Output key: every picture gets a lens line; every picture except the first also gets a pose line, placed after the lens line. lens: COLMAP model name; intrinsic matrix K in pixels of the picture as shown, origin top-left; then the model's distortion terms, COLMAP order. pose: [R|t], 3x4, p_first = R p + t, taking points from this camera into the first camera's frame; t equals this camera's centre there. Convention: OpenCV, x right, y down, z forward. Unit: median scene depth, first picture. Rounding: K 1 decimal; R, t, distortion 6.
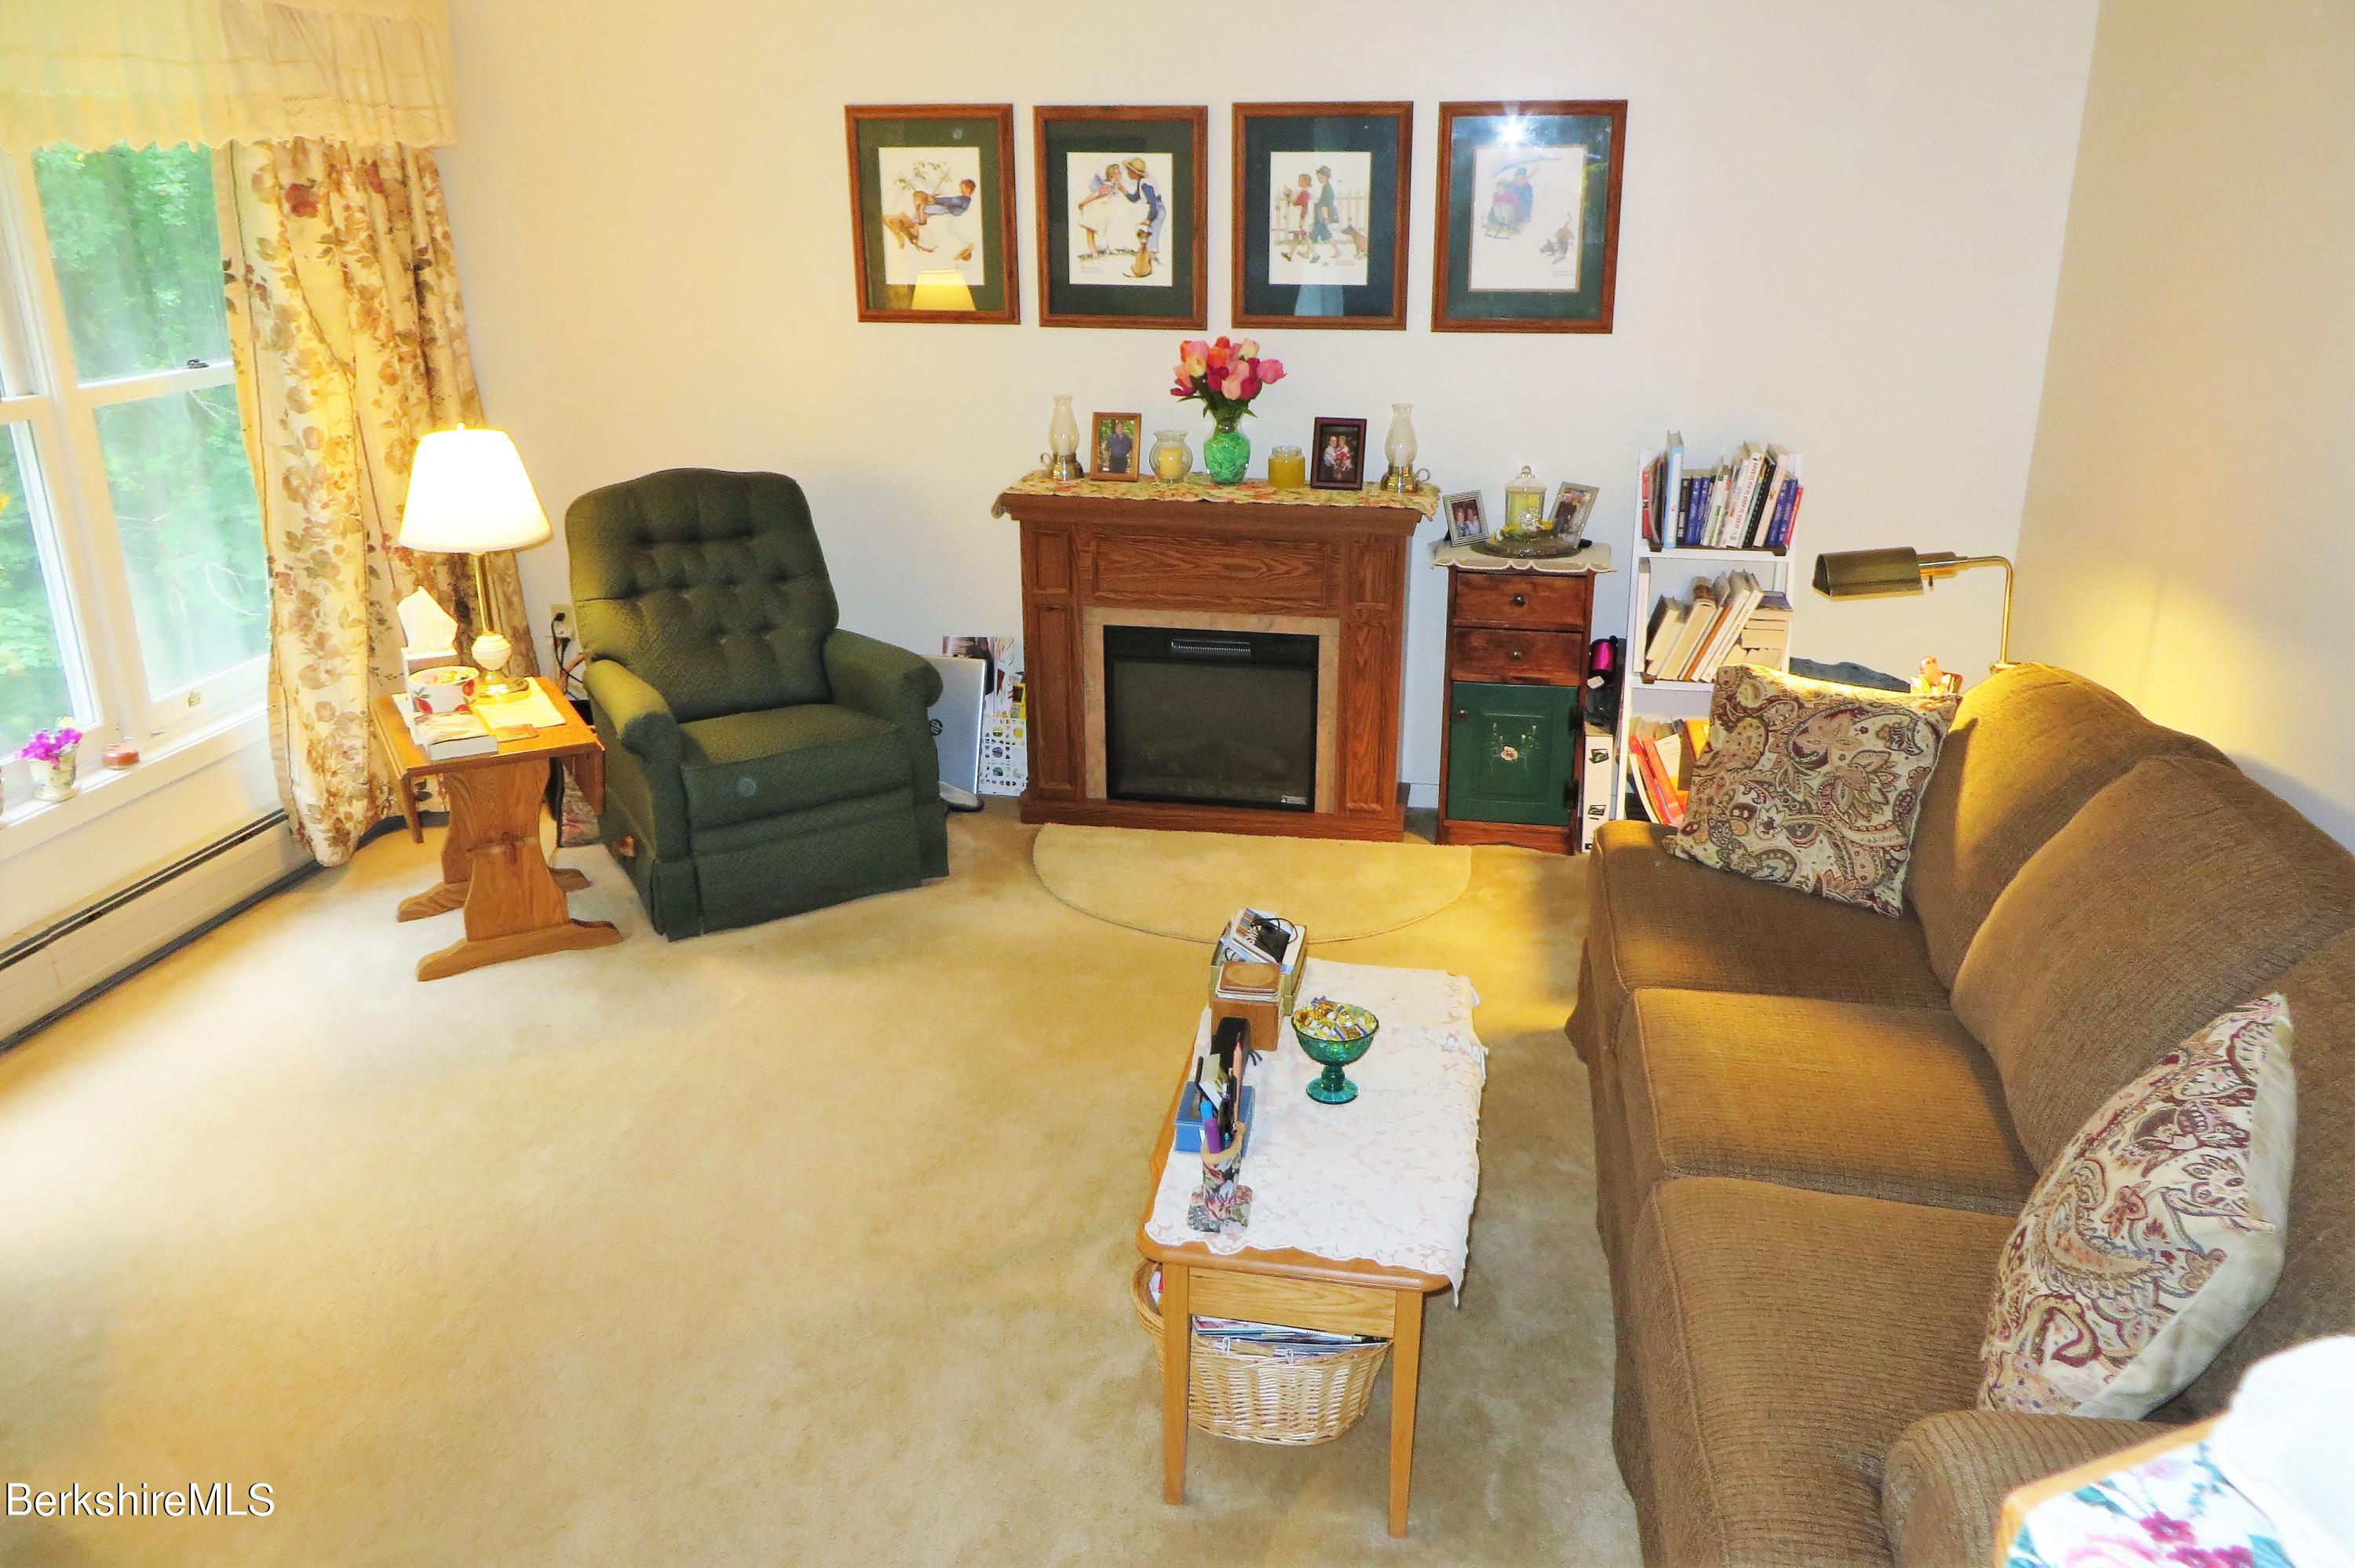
lens RADIAL K [[1757.9, 0, 1181.7], [0, 1757.9, 783.6], [0, 0, 1]] dist [-0.014131, 0.008079]
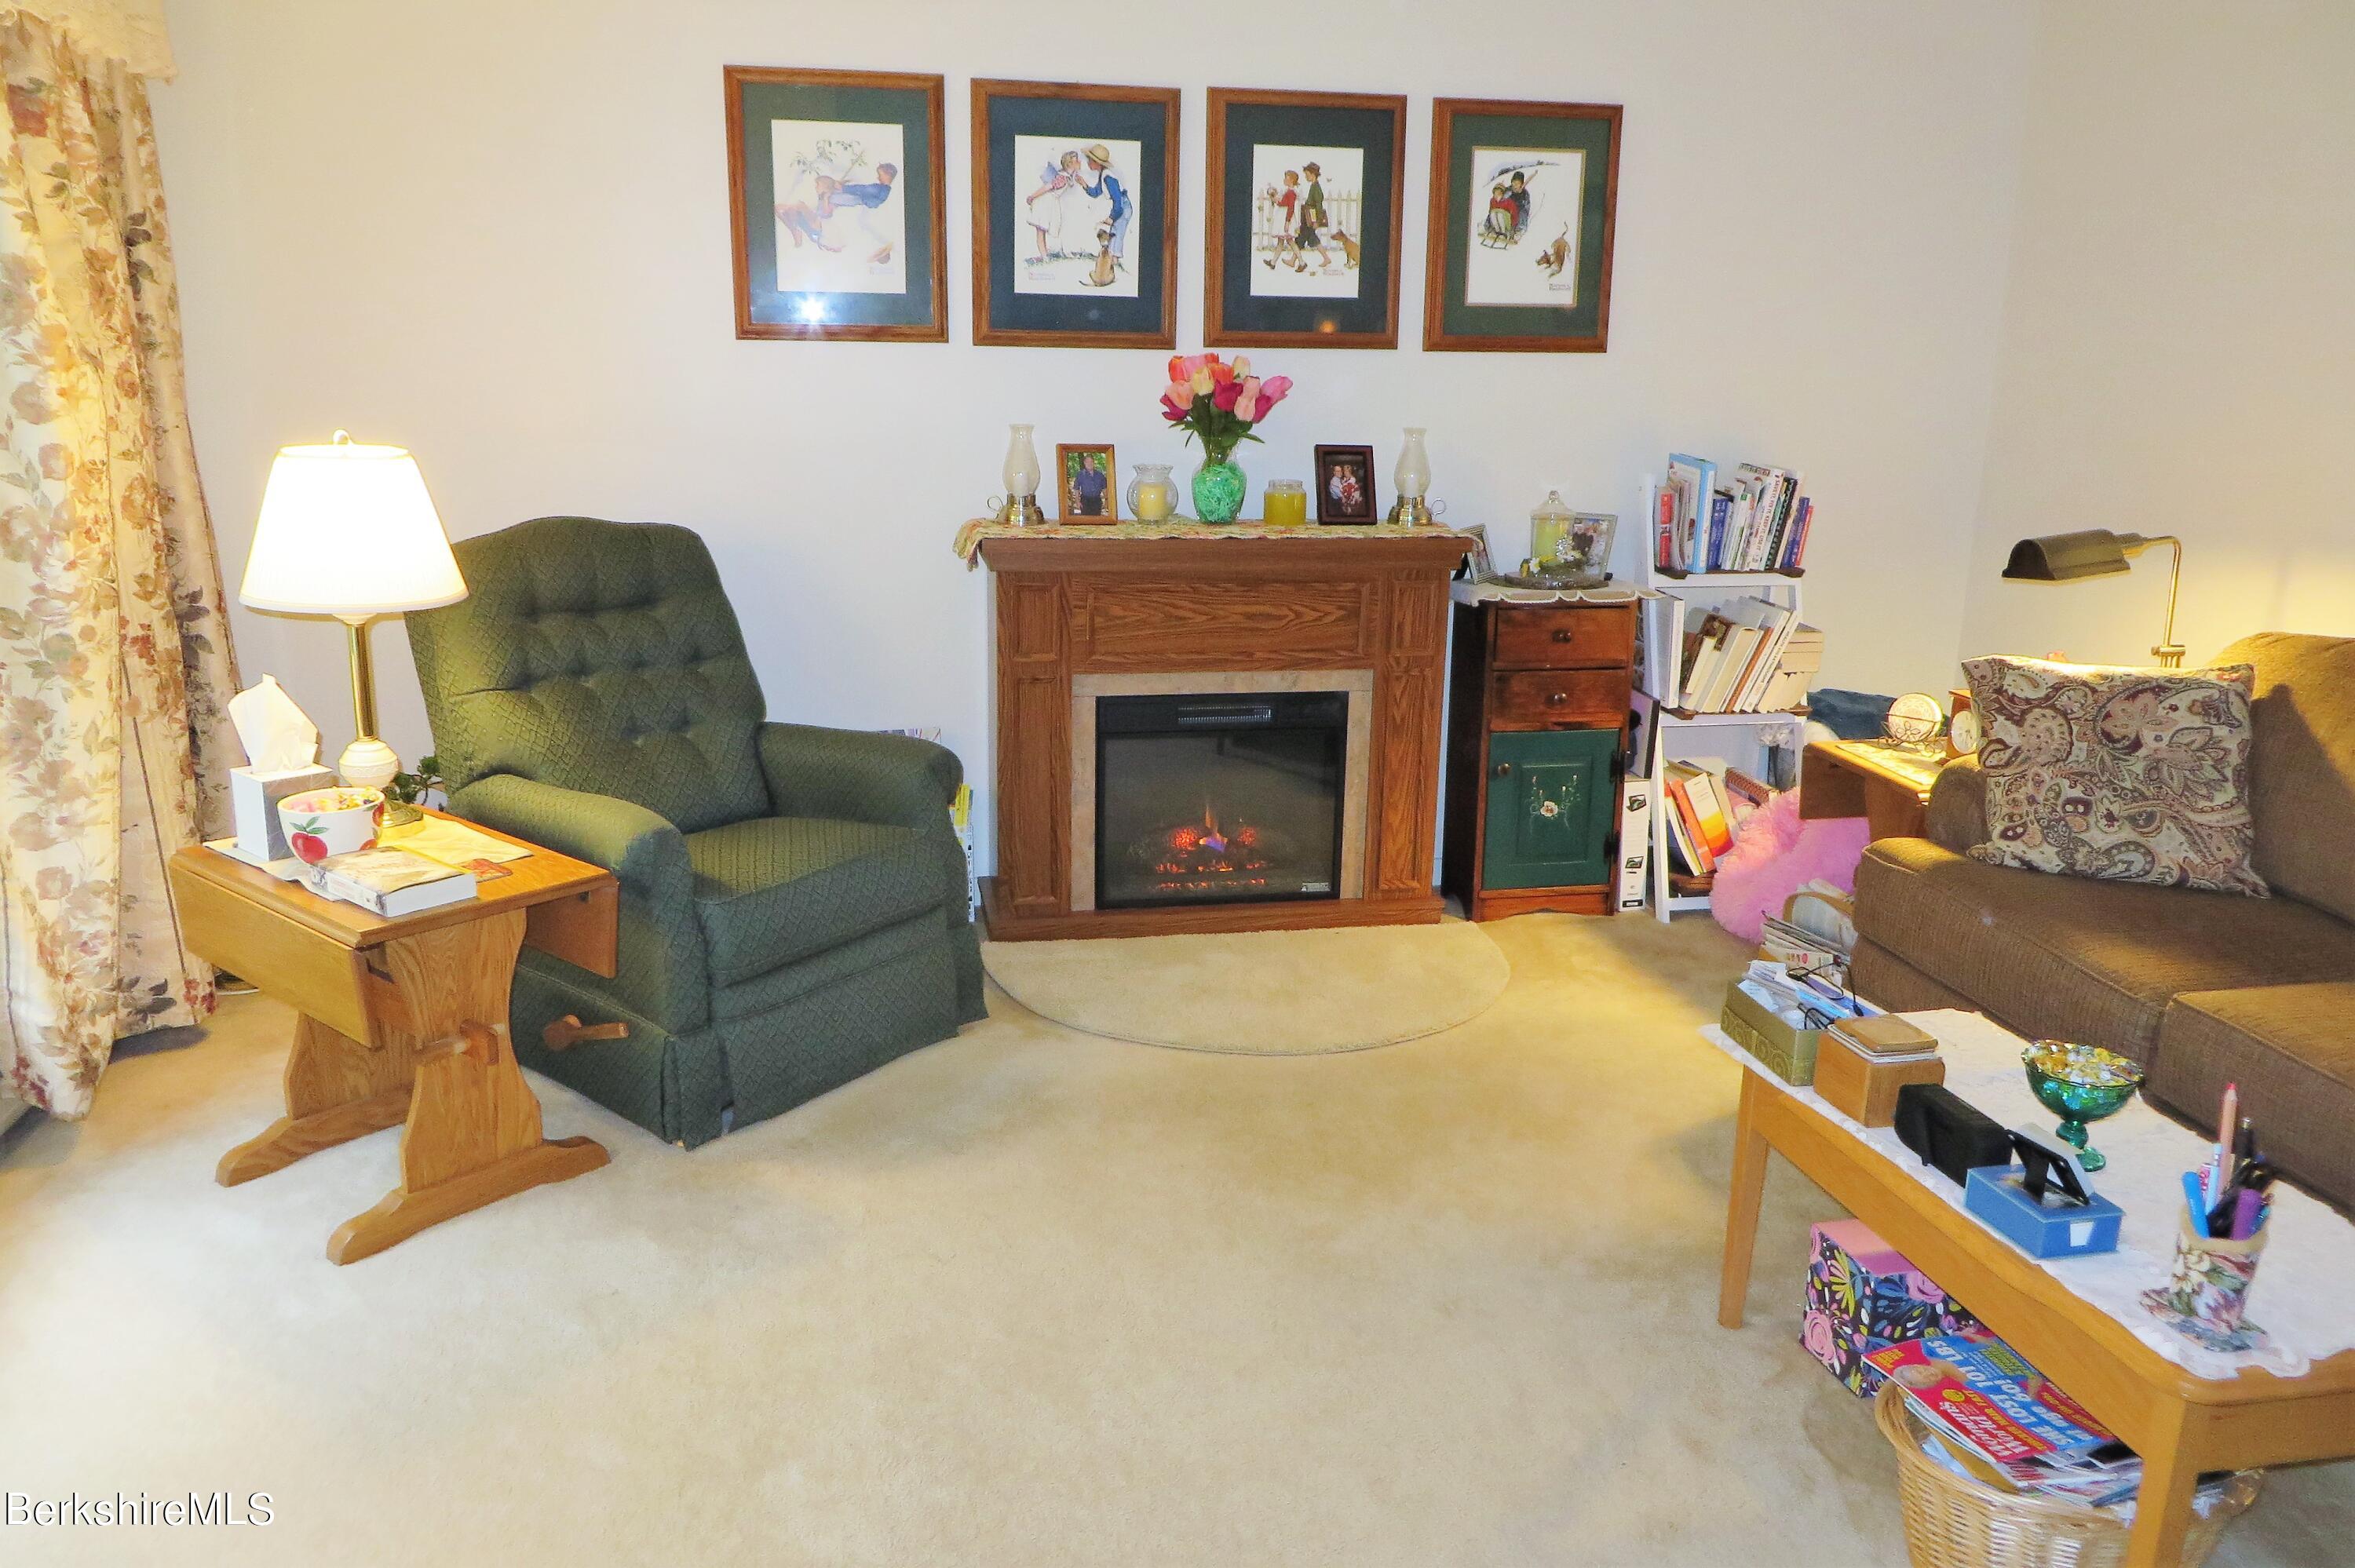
lens RADIAL K [[1765.0, 0, 1183.7], [0, 1765.0, 782.4], [0, 0, 1]] dist [-0.014372, 0.006811]
pose [[0.928059, -0.075529, 0.364696, -0.333705], [0.108254, 0.991648, -0.070109, 0.013179], [-0.356354, 0.104545, 0.928484, 0.236836]]
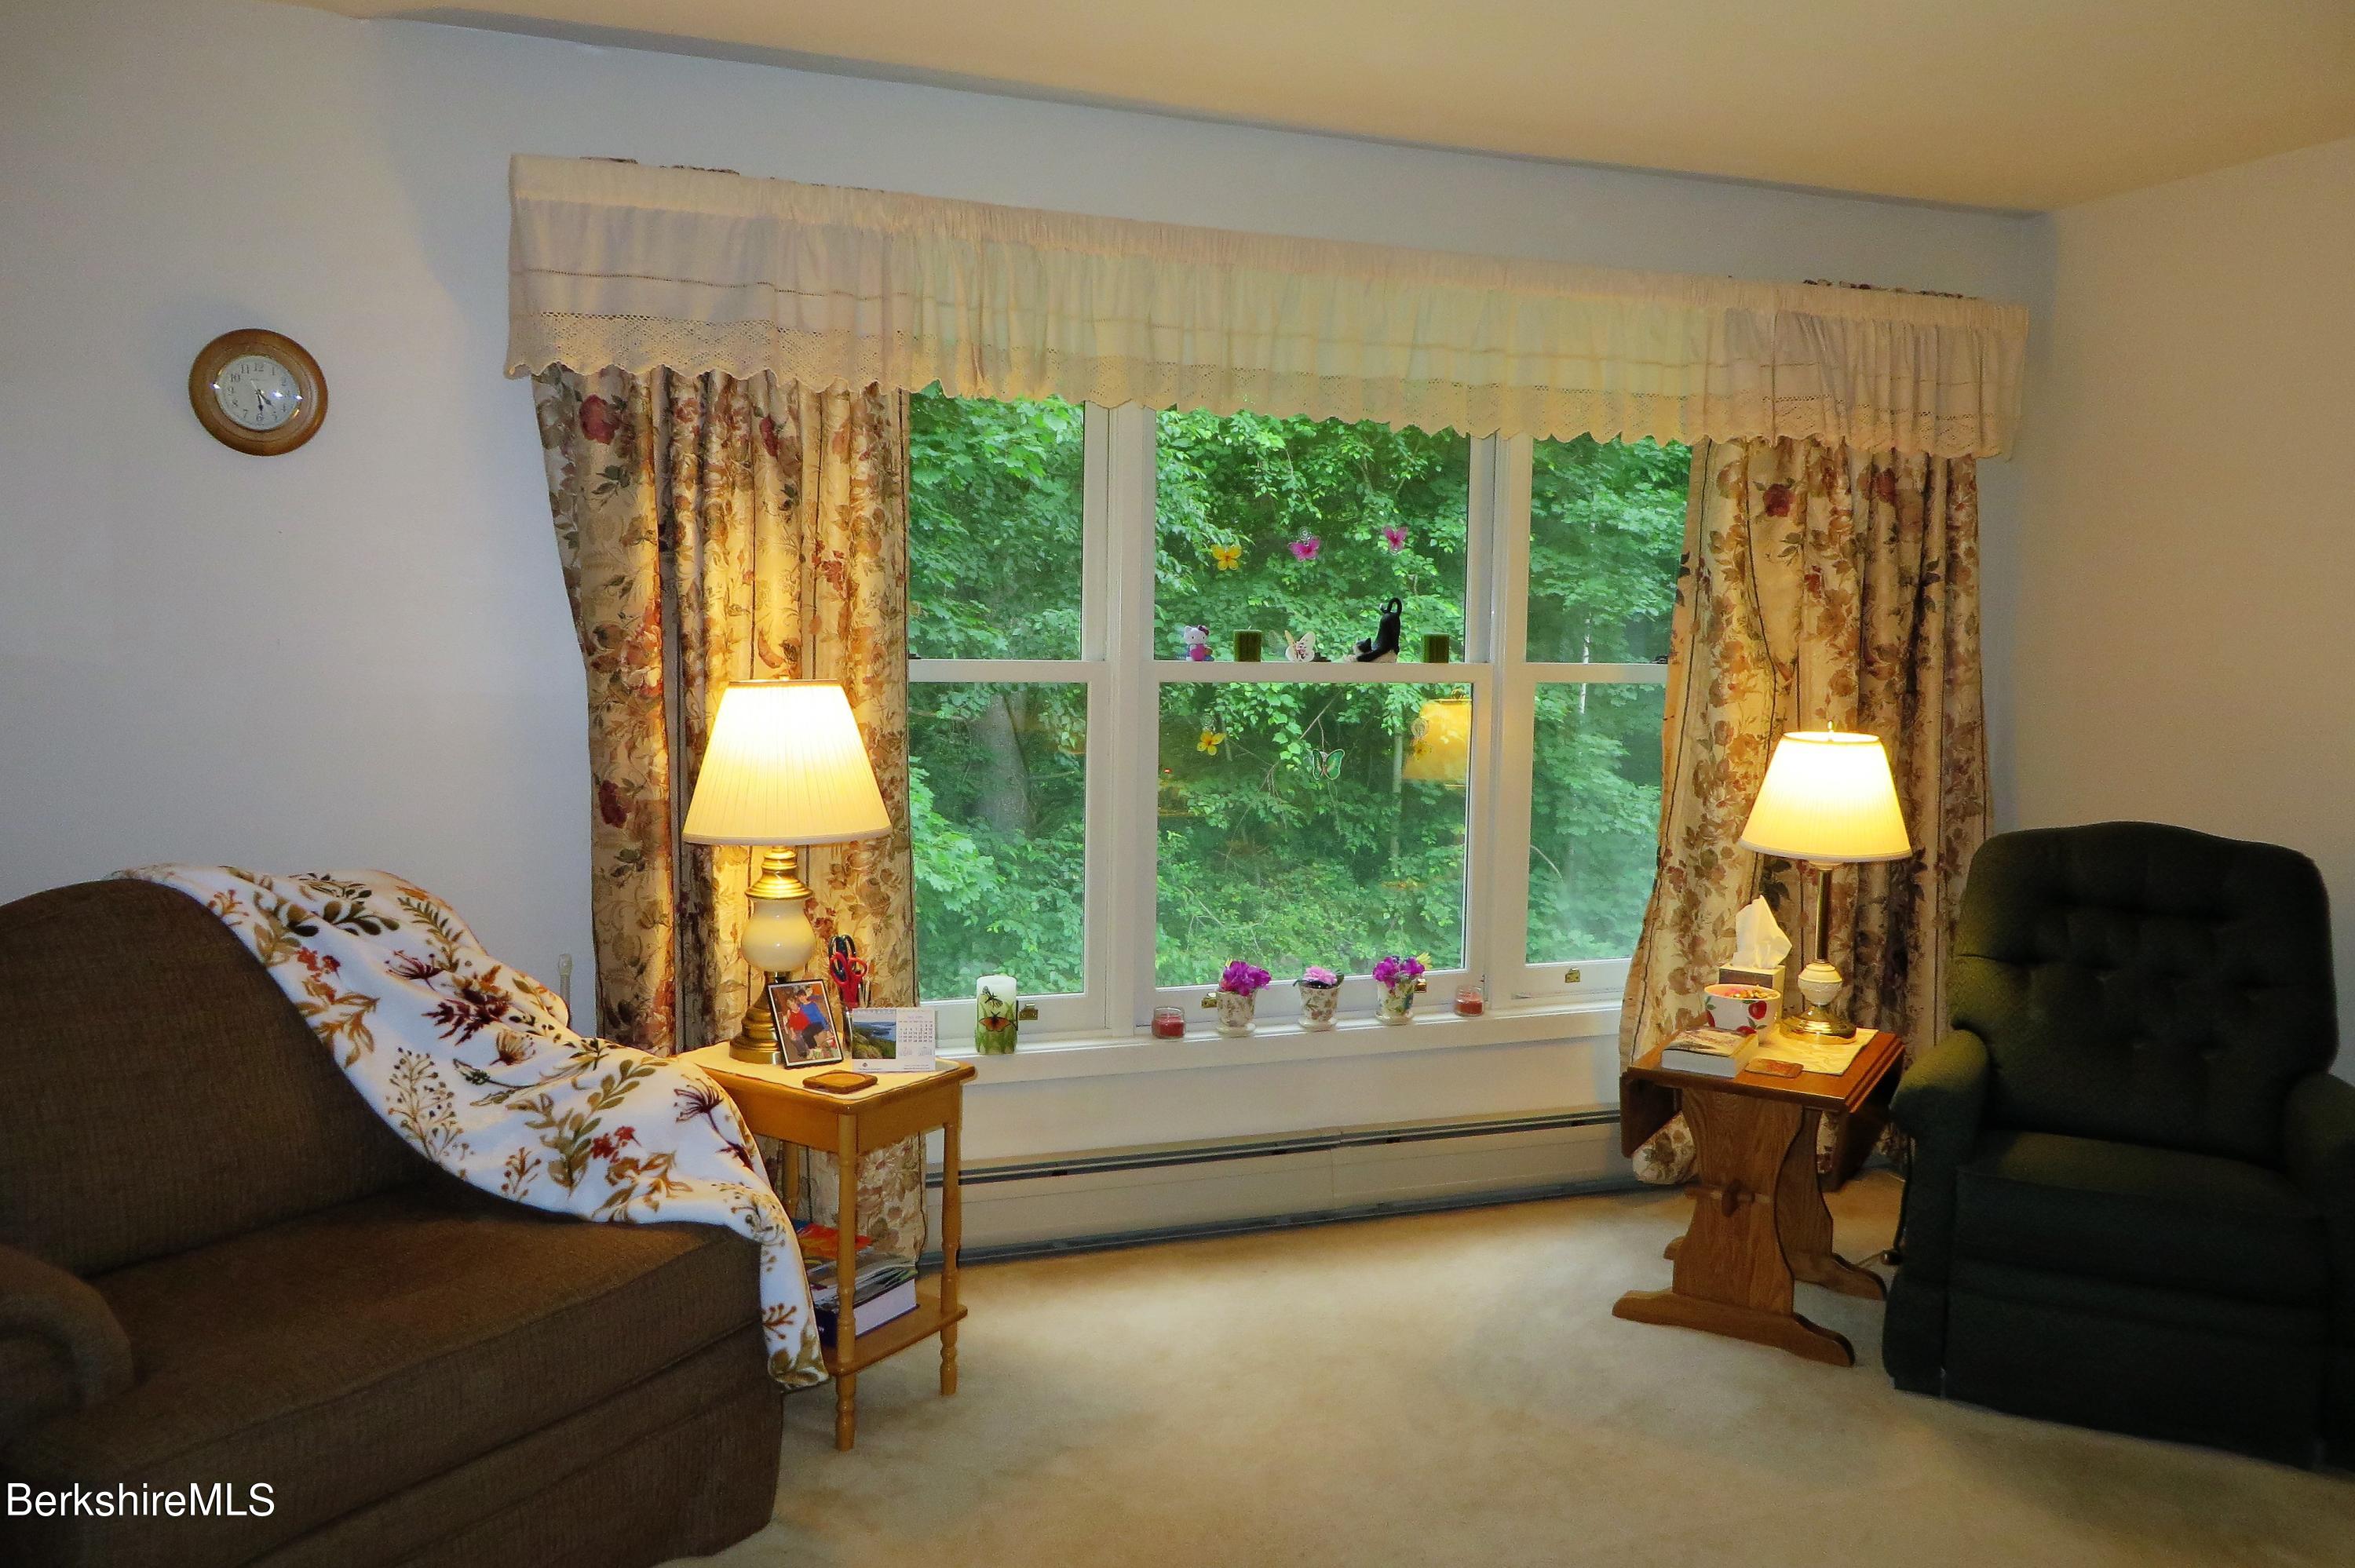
lens RADIAL K [[1757.9, 0, 1181.7], [0, 1757.9, 783.6], [0, 0, 1]] dist [-0.014131, 0.008079]
pose [[0.504552, 0.087948, -0.858890, 0.171481], [-0.305491, 0.948630, -0.082322, -0.001773], [0.807528, 0.303919, 0.505501, 0.269573]]
